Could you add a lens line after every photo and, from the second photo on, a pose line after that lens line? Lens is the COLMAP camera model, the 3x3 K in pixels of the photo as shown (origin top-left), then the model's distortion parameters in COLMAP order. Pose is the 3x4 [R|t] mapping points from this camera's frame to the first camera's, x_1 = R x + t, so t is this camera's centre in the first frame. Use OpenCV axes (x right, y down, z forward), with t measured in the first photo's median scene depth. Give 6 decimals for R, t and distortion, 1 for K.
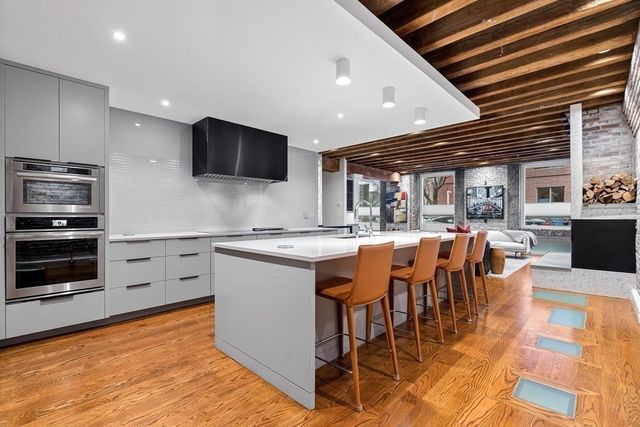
lens RADIAL K [[290.4, 0, 318.4], [0, 290.4, 213.1], [0, 0, 1]] dist [-0.000883, -0.000123]
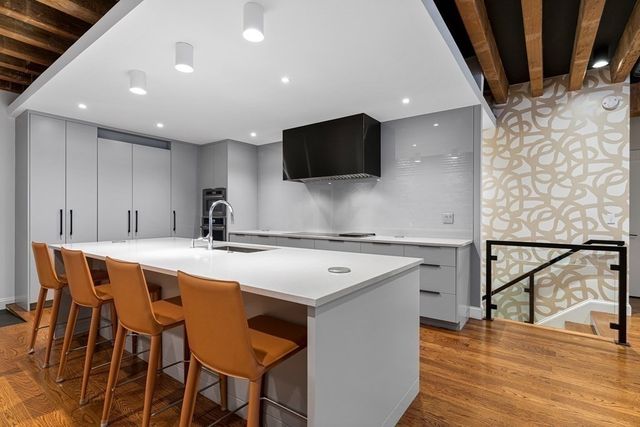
lens RADIAL K [[309.7, 0, 319.7], [0, 309.7, 212.9], [0, 0, 1]] dist [-0.003000, 0.000502]
pose [[0.137621, -0.002978, -0.990480, 0.504620], [0.011133, 0.999937, -0.001459, -0.005410], [0.990422, -0.010826, 0.137646, 0.594051]]
